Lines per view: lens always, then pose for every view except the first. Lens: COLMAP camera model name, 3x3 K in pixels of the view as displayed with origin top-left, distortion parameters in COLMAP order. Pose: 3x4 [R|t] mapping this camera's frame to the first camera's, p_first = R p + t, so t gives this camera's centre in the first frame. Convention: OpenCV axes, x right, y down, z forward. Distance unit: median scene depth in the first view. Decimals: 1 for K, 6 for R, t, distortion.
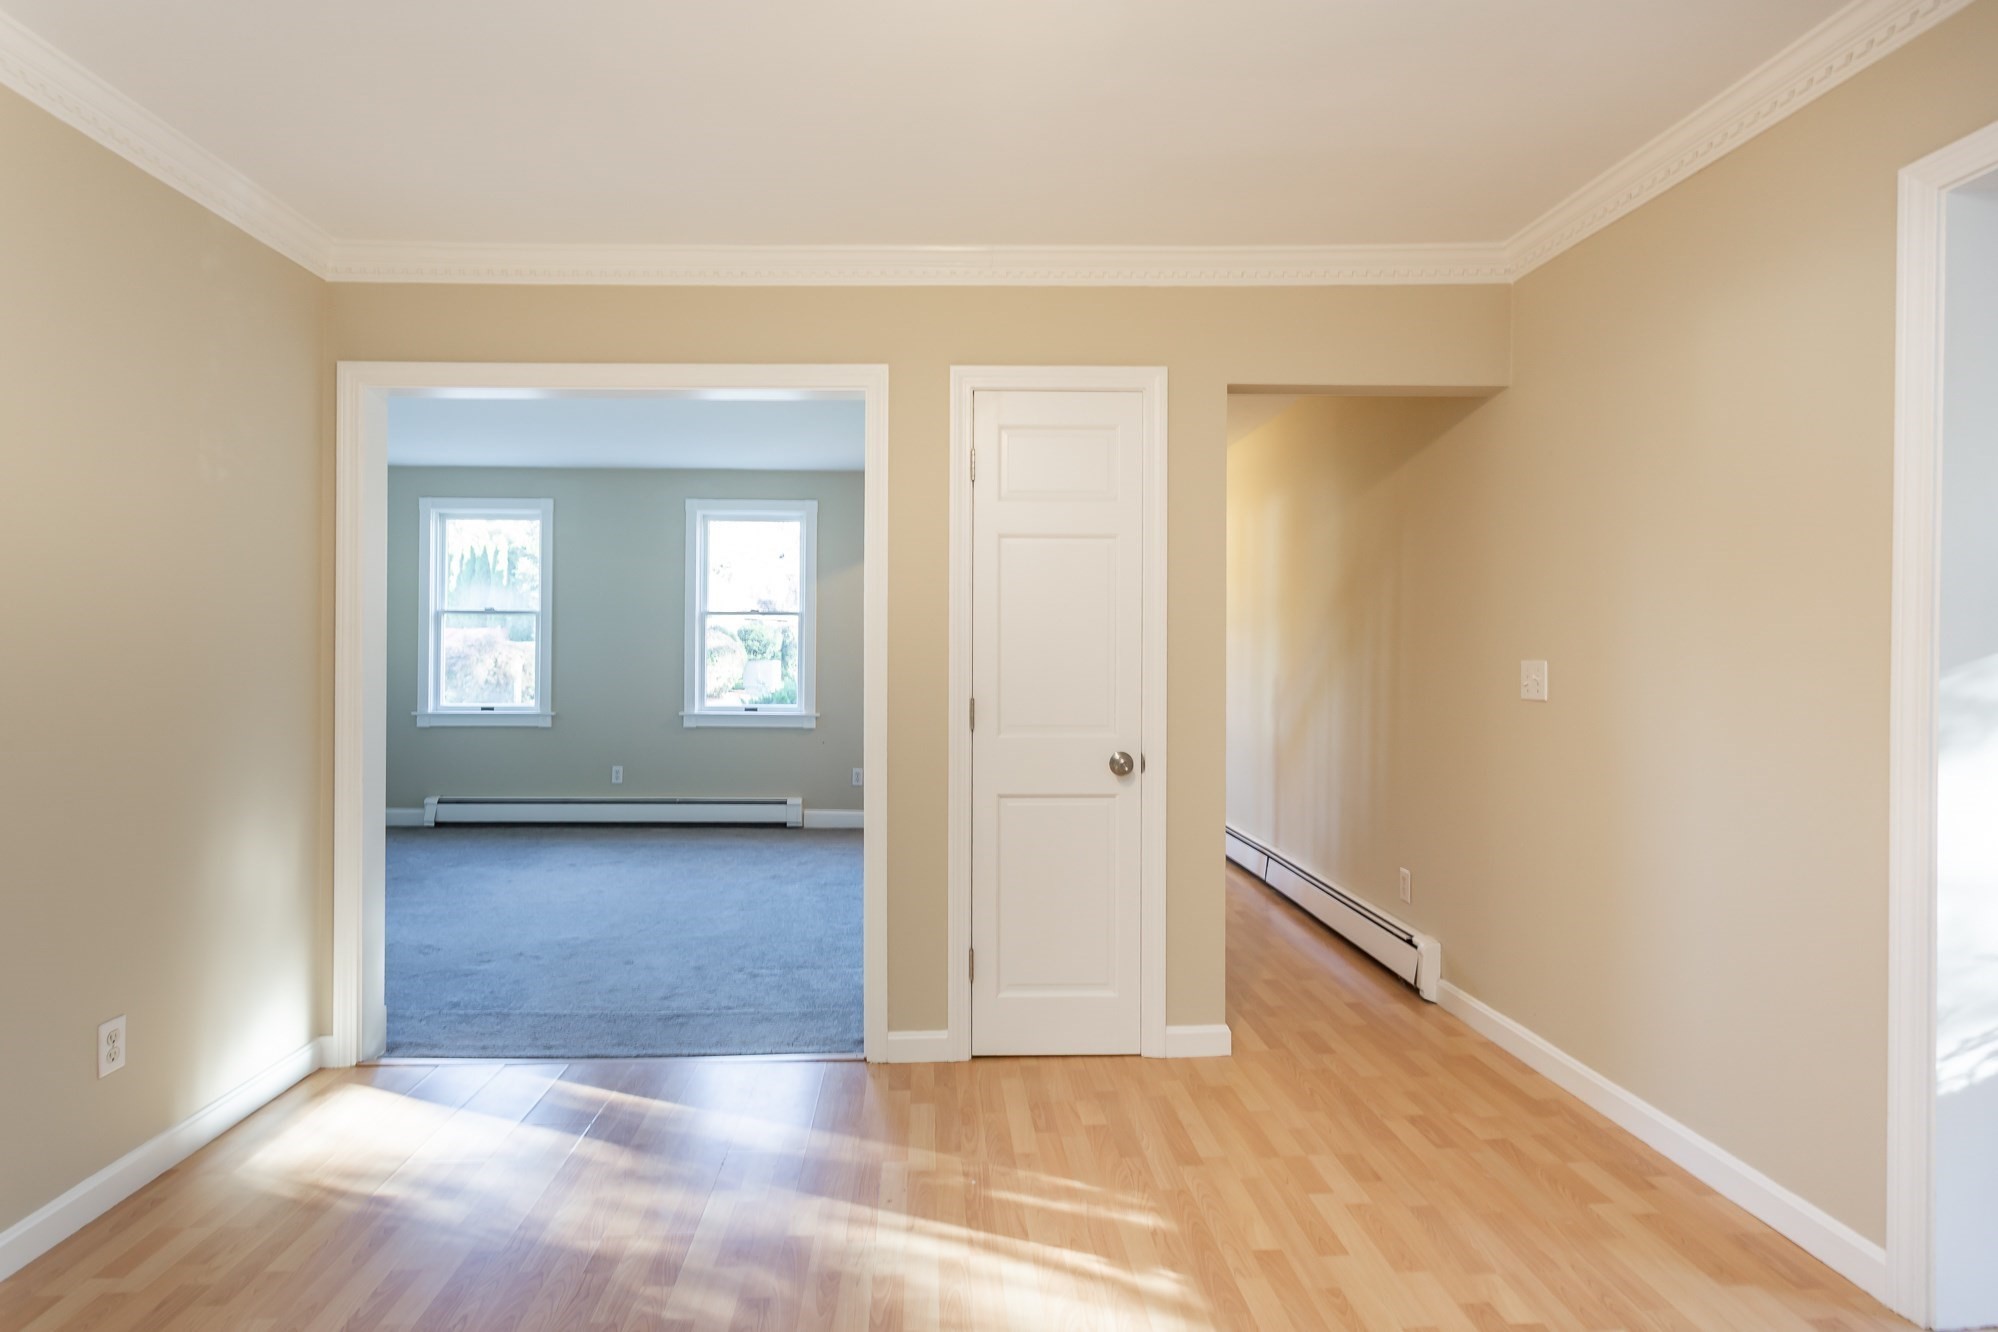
lens RADIAL K [[978.1, 0, 946.5], [0, 978.1, 650.8], [0, 0, 1]] dist [-0.001119, 0.001172]
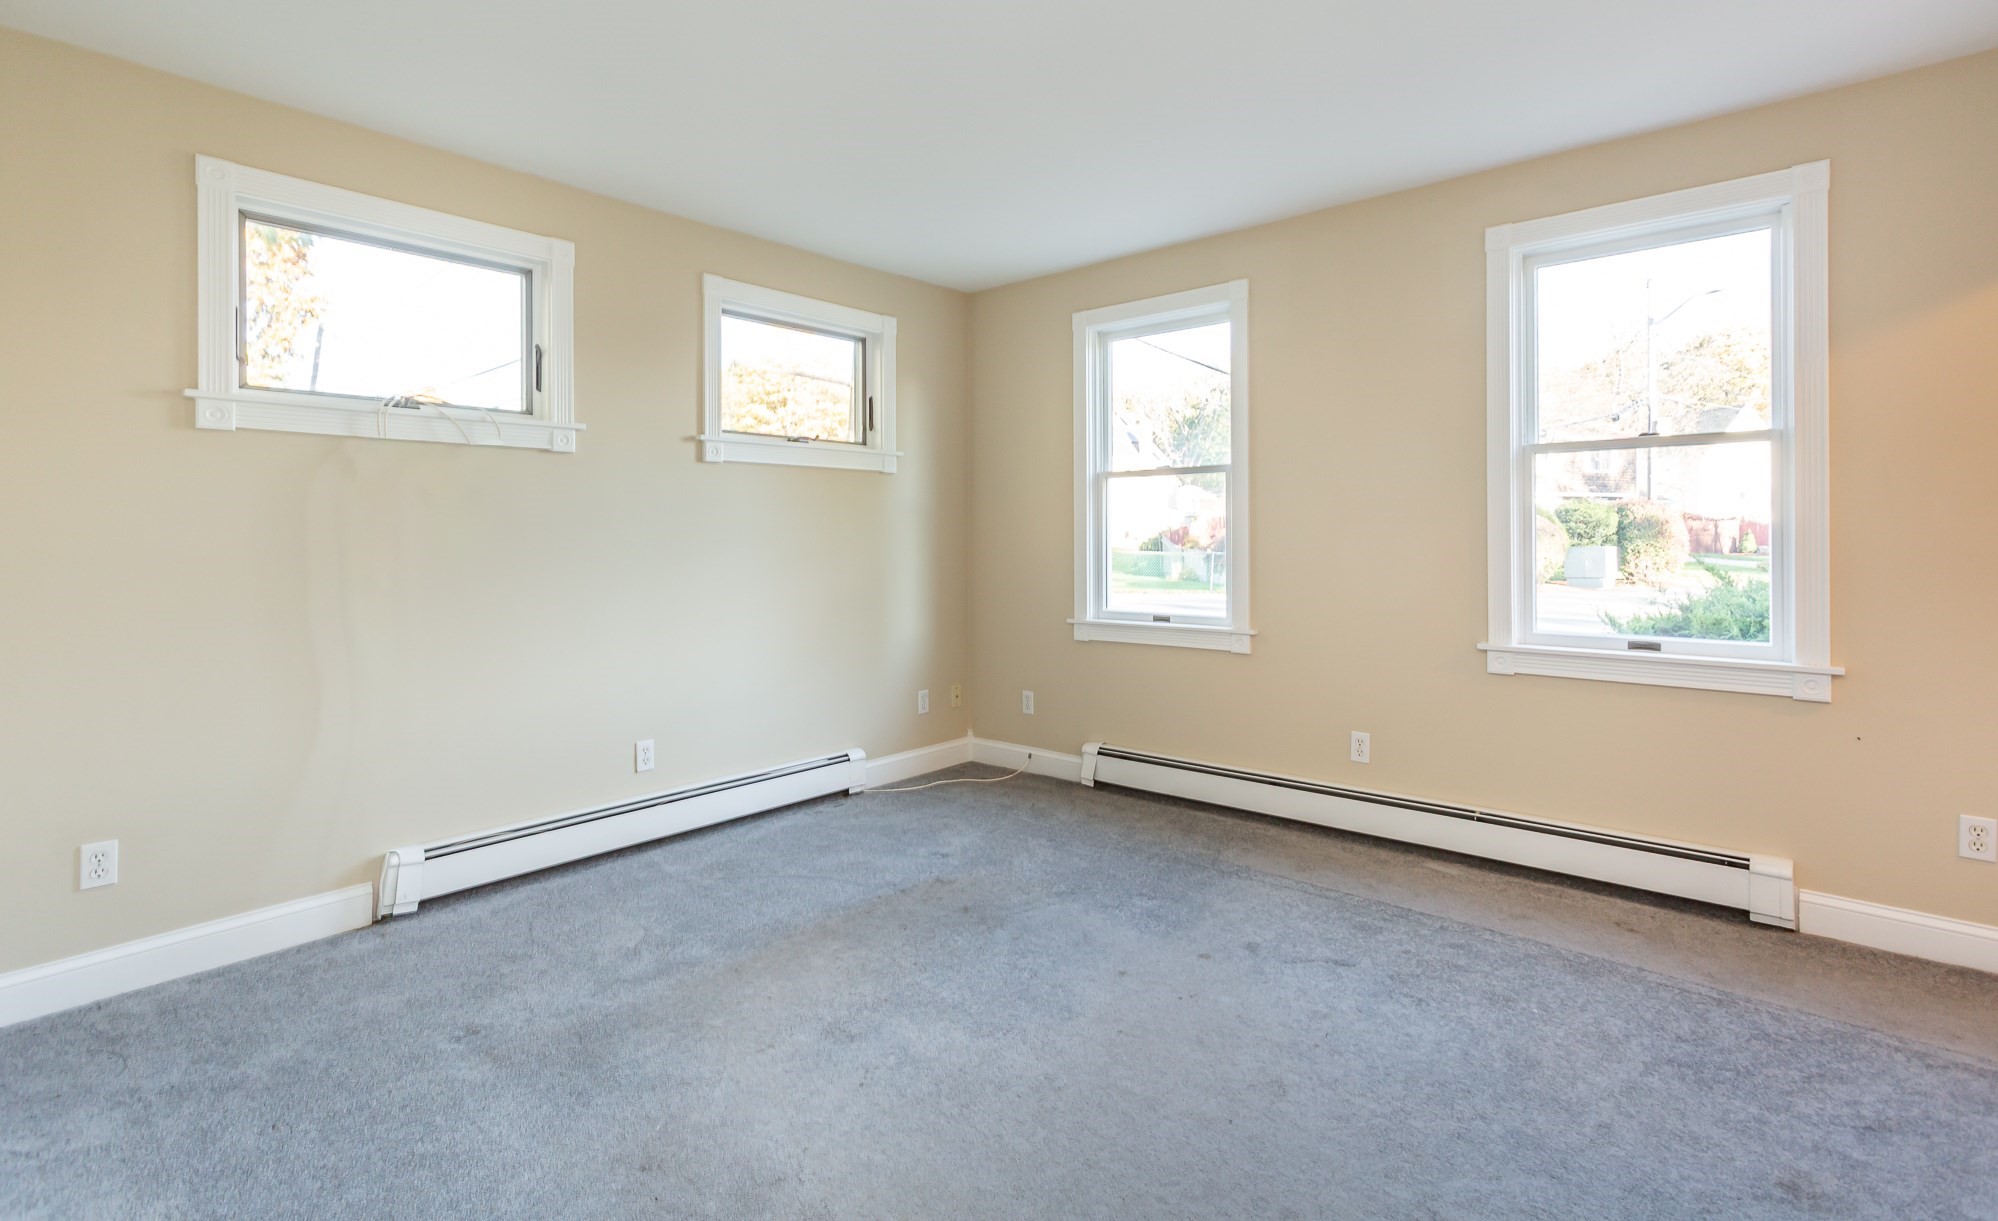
lens RADIAL K [[966.7, 0, 982.0], [0, 966.7, 535.3], [0, 0, 1]] dist [0.002355, 0.000609]
pose [[0.736024, -0.012547, -0.676839, -0.285087], [0.011085, 0.999918, -0.006482, 0.015210], [0.676865, -0.002732, 0.736102, 1.064227]]
